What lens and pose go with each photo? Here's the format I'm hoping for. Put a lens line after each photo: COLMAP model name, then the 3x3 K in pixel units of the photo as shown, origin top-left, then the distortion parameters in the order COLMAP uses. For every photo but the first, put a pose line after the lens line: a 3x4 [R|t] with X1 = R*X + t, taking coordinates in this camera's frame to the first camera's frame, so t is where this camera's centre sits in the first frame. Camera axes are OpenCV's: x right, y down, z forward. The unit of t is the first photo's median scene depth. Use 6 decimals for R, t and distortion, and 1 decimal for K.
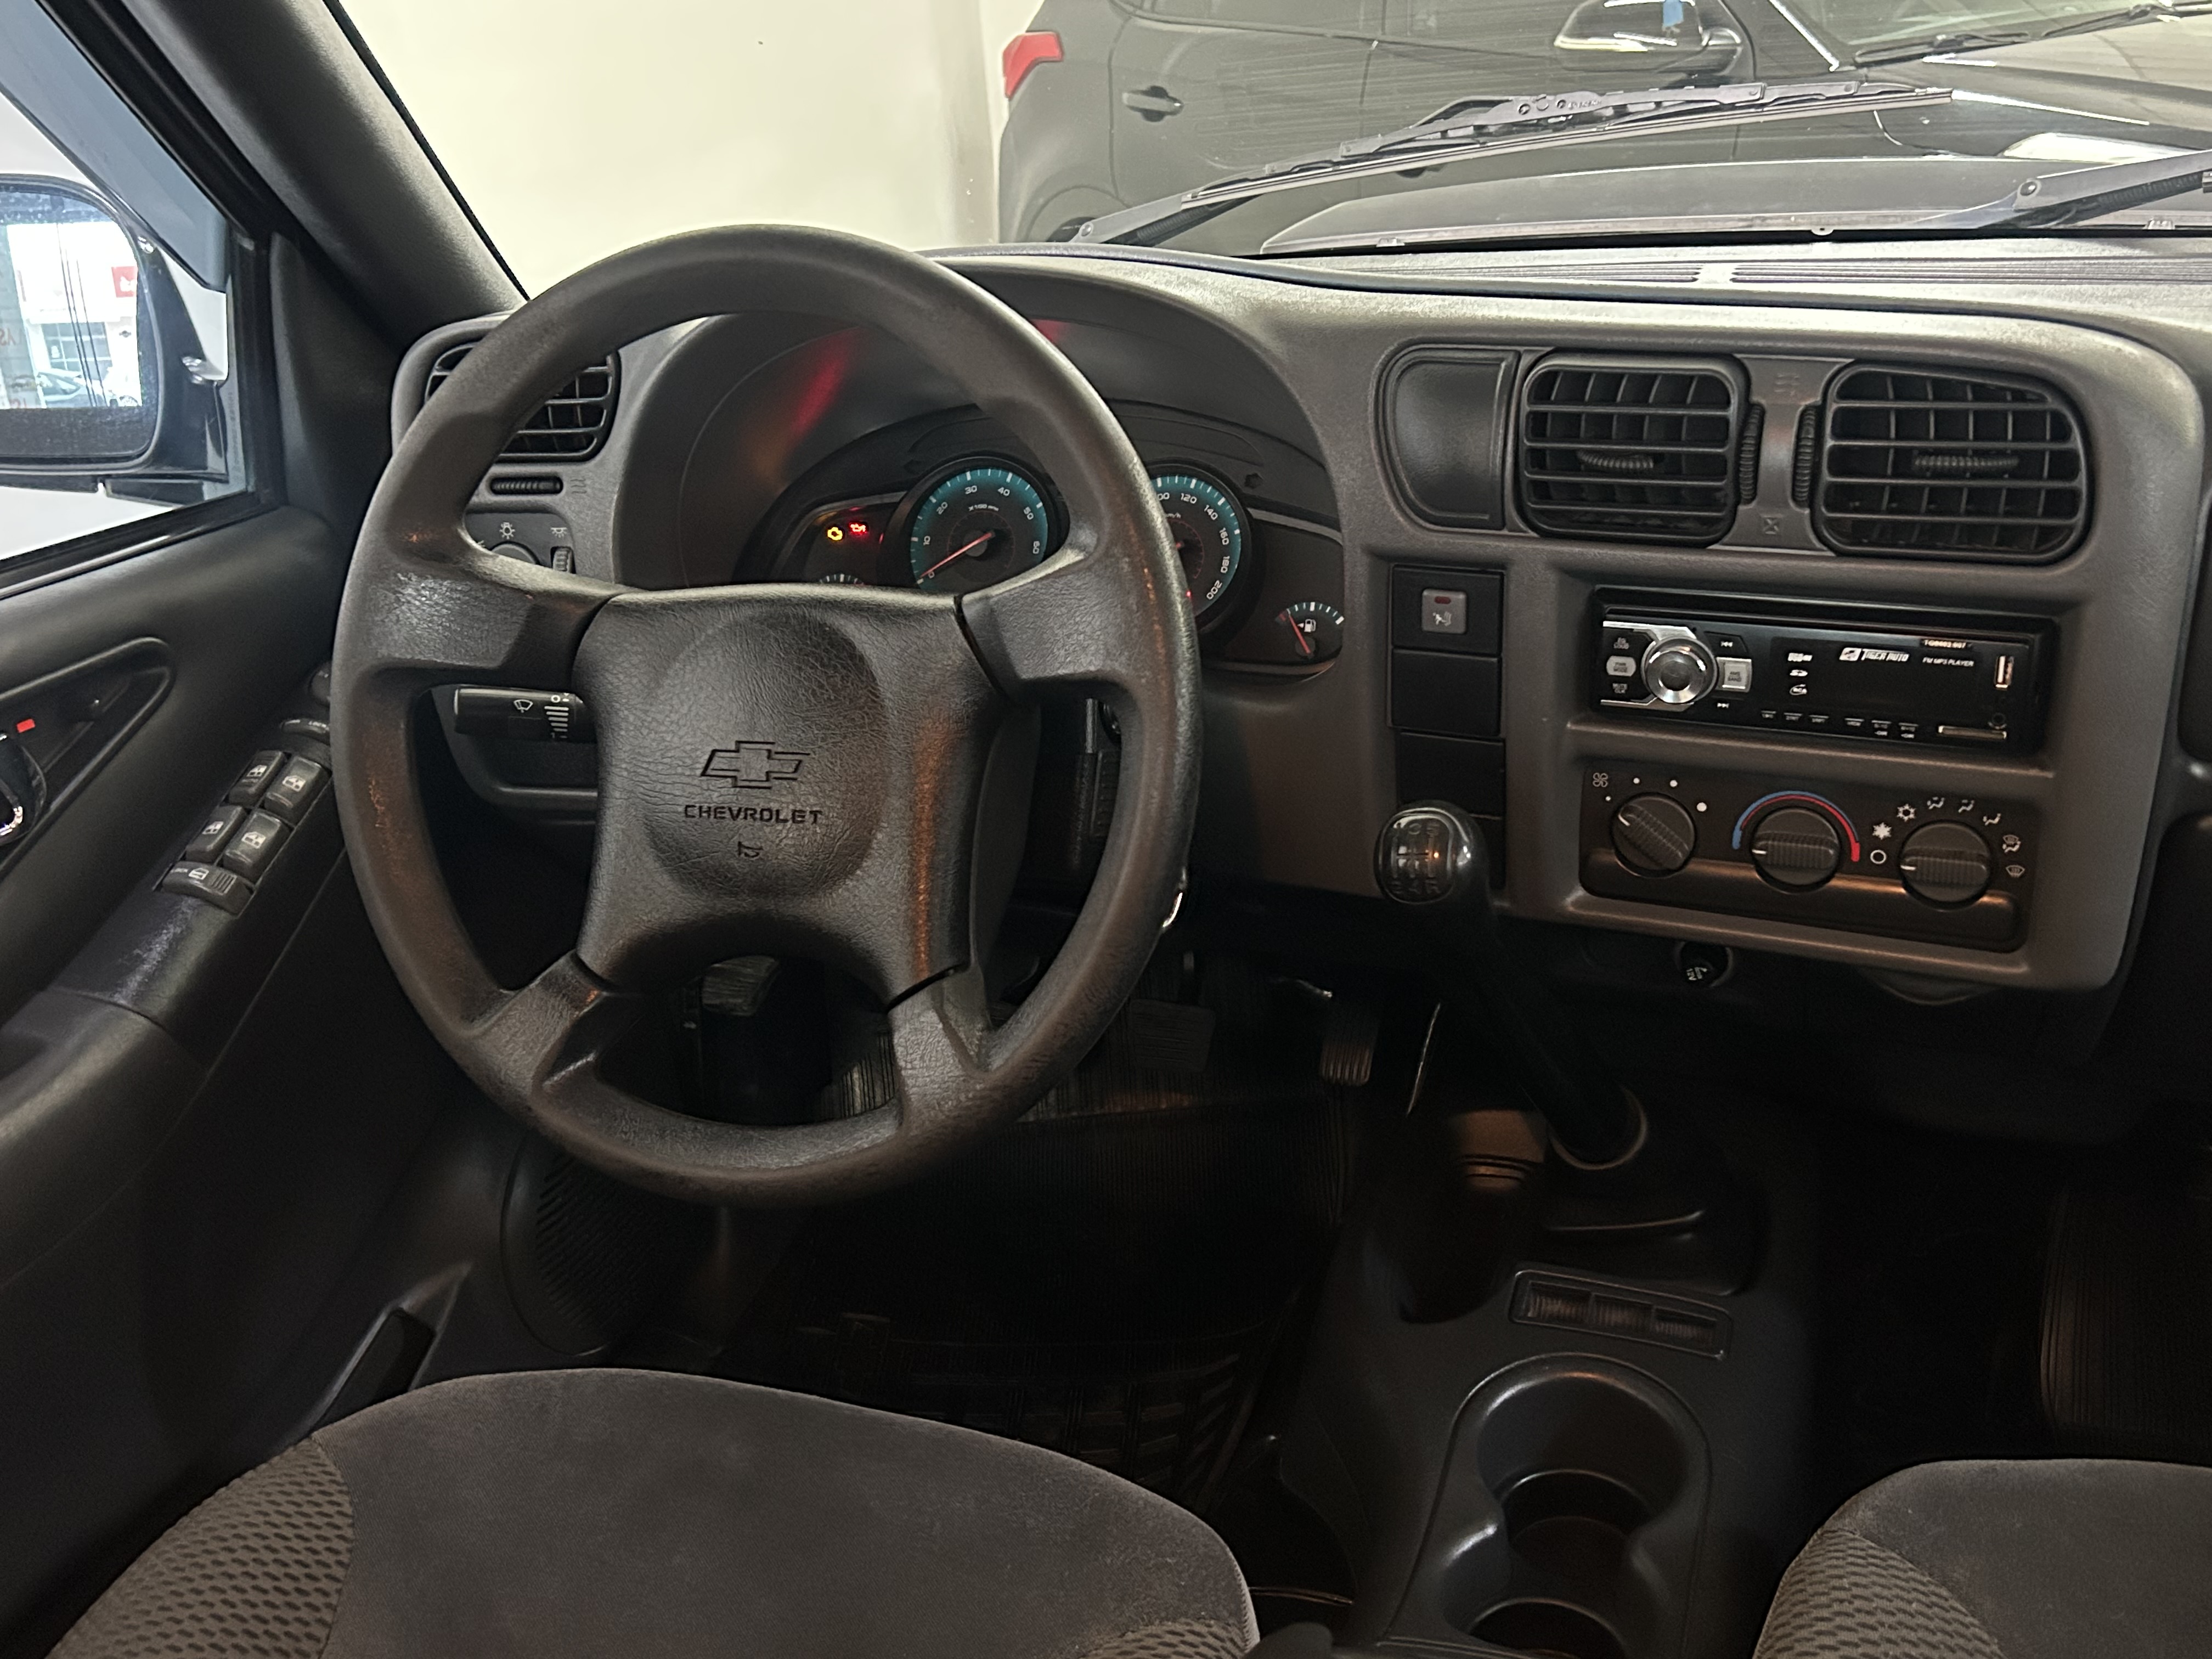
lens RADIAL K [[2049.6, 0, 1106.0], [0, 2049.6, 829.5], [0, 0, 1]] dist [0.159138, -0.382529]
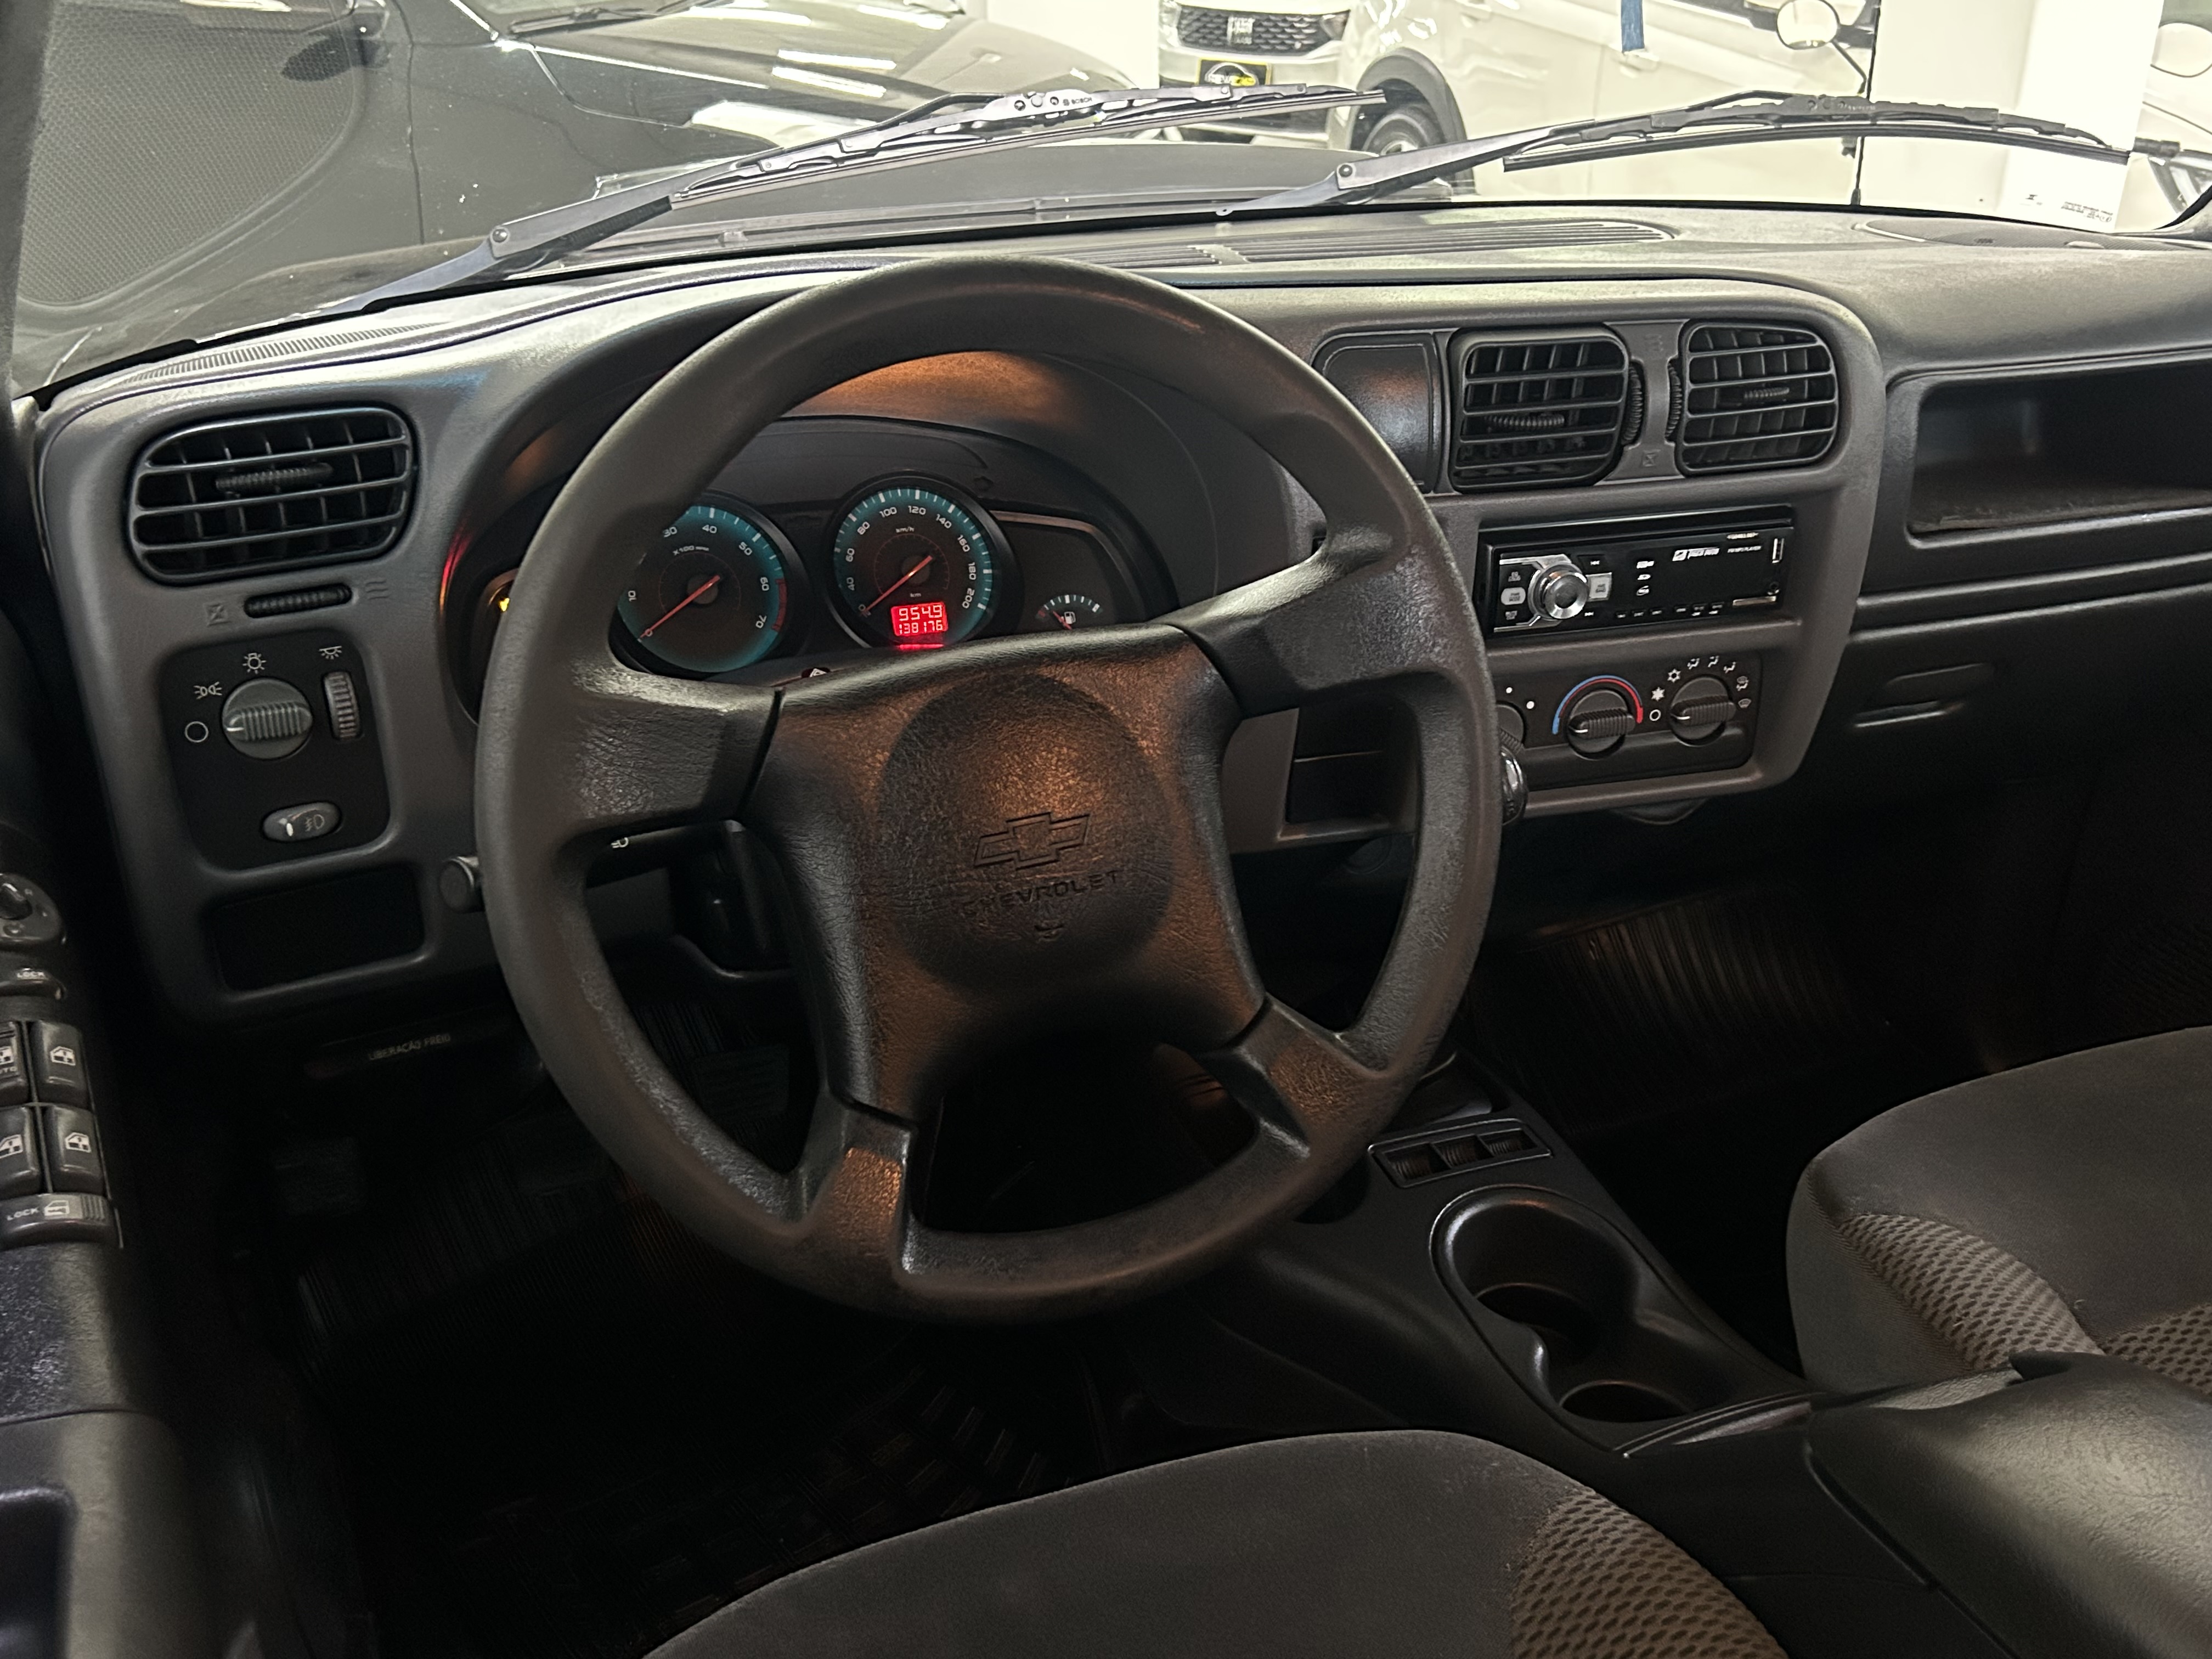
lens RADIAL K [[2080.6, 0, 1087.8], [0, 2080.6, 853.9], [0, 0, 1]] dist [0.139242, -0.378345]
pose [[0.740130, -0.230784, 0.631622, -0.712522], [0.214201, 0.971250, 0.103879, -0.112180], [-0.637436, 0.058410, 0.768286, 0.253374]]
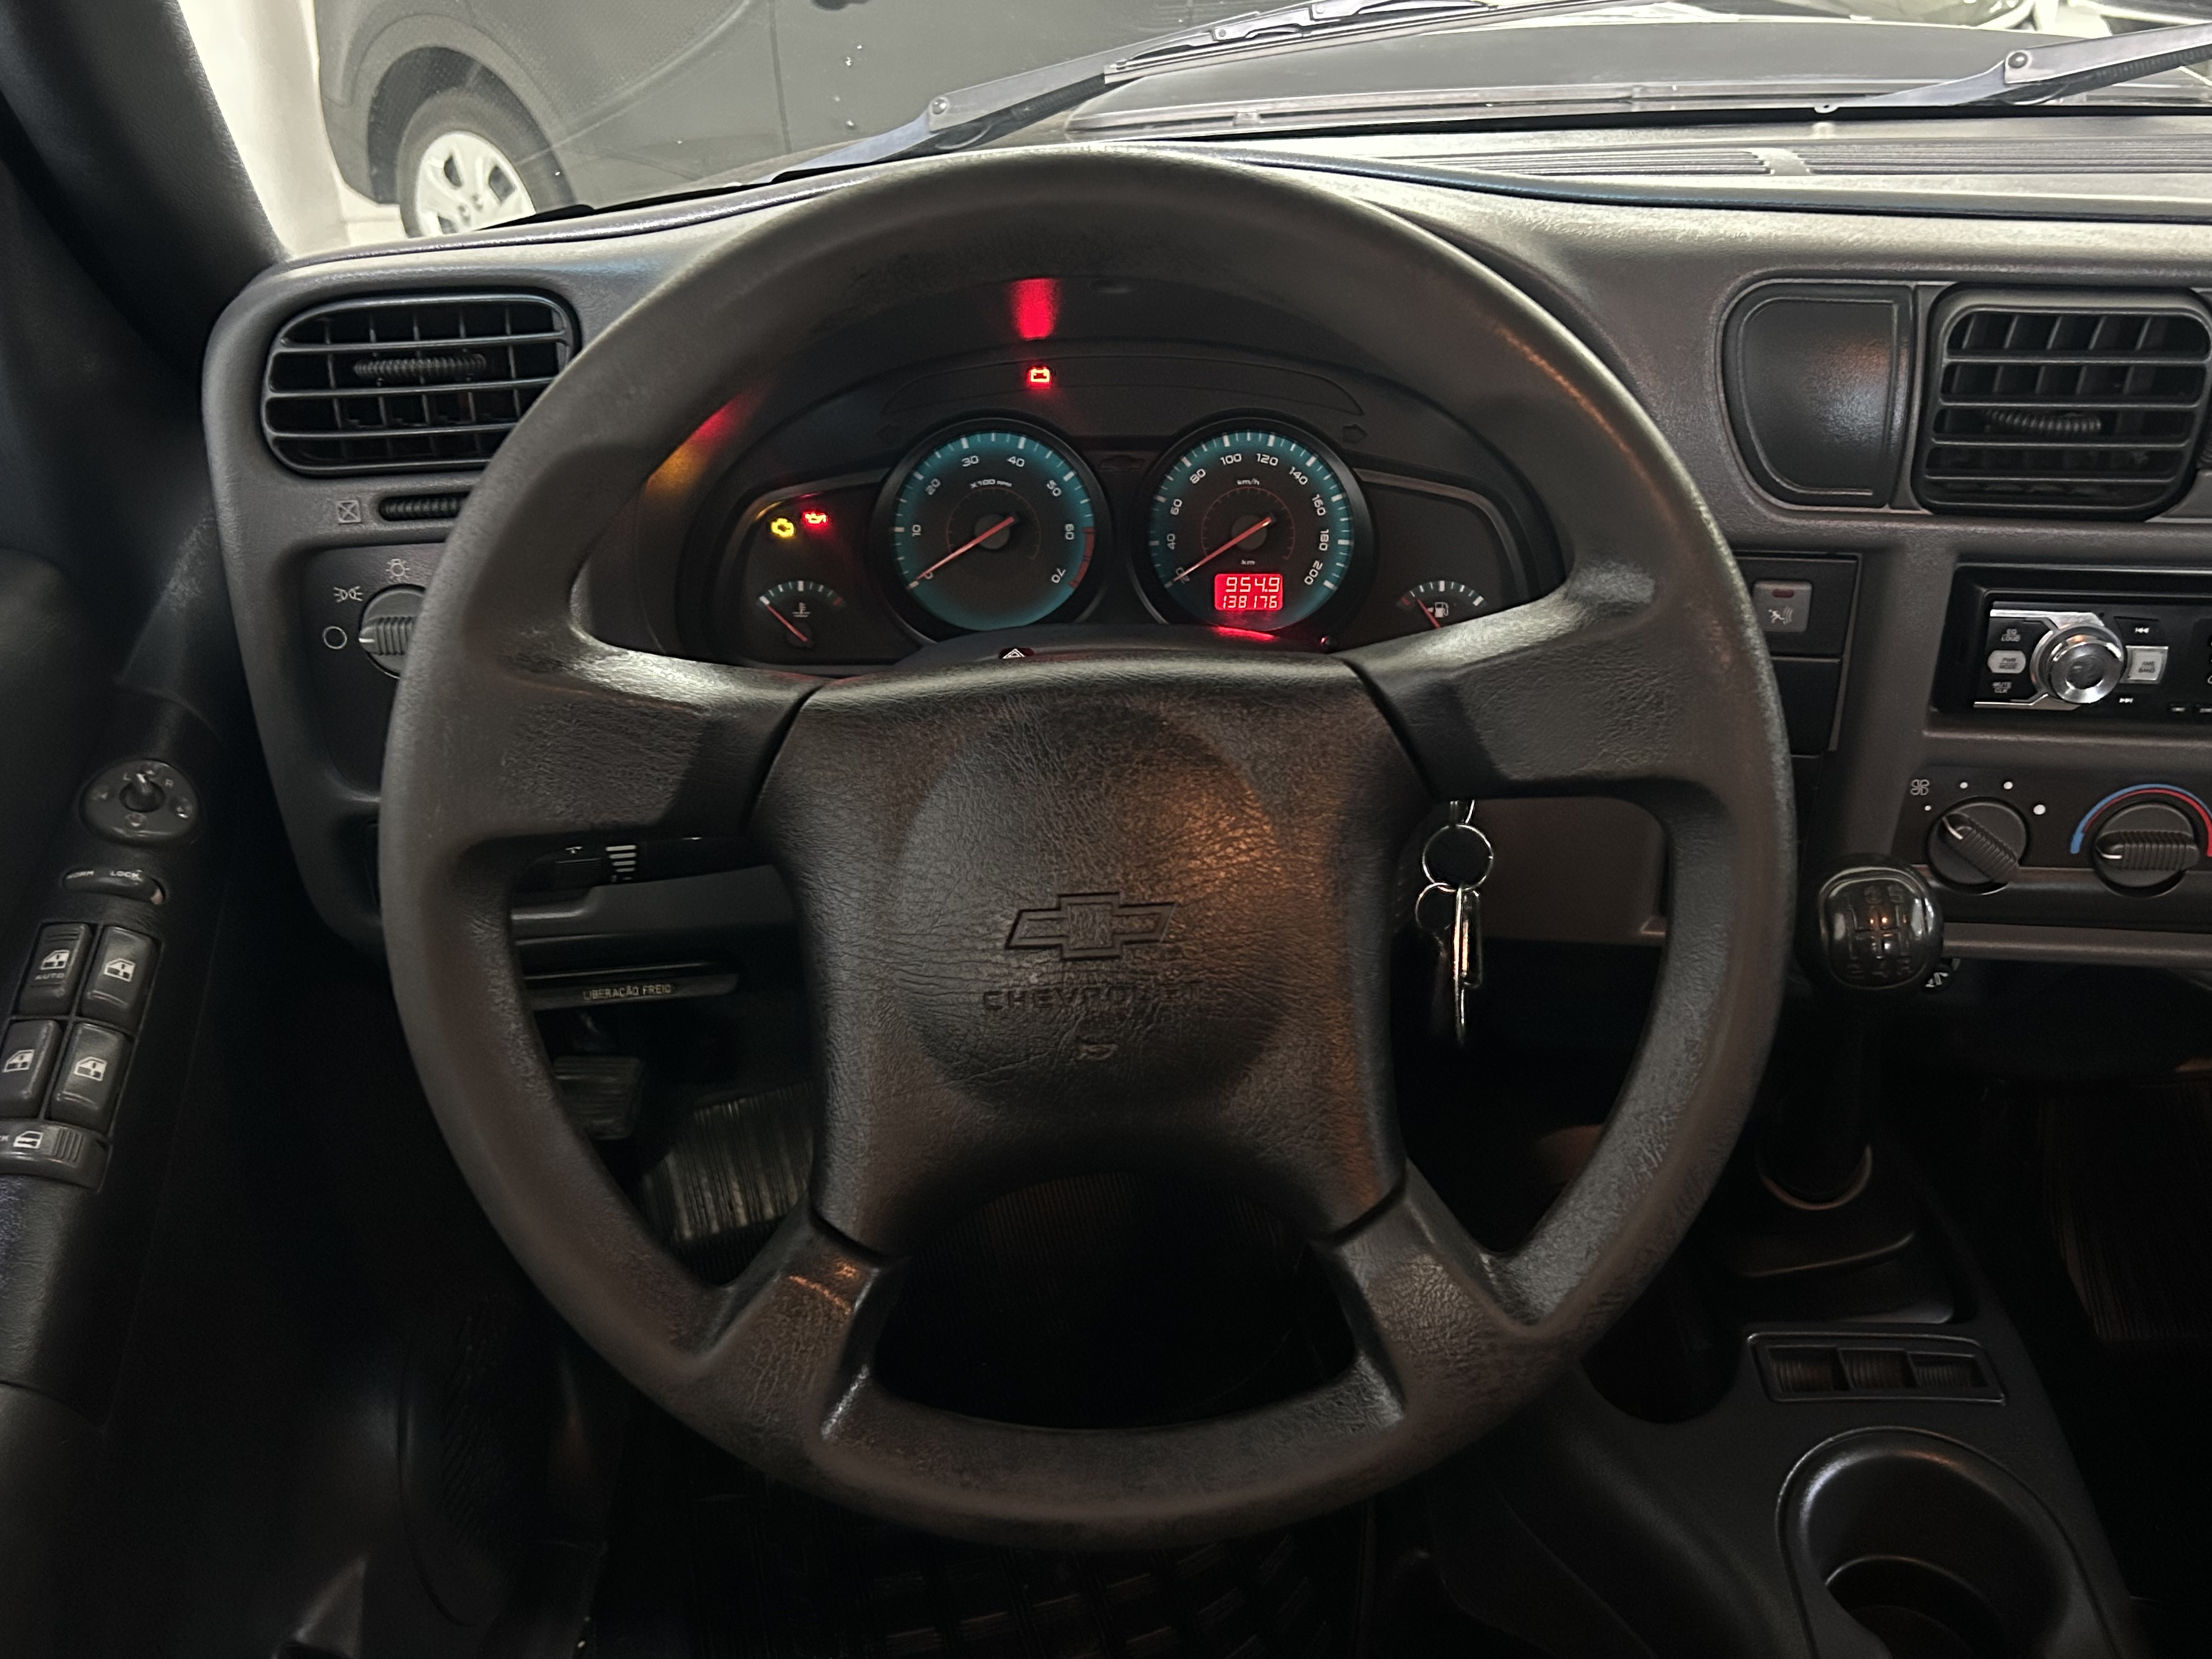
lens RADIAL K [[2070.4, 0, 1106.0], [0, 2070.4, 829.5], [0, 0, 1]] dist [0.110697, -0.244993]
pose [[0.942587, -0.116944, 0.312815, -0.366244], [0.094153, 0.991745, 0.087051, -0.120022], [-0.320413, -0.052600, 0.945816, 0.315572]]
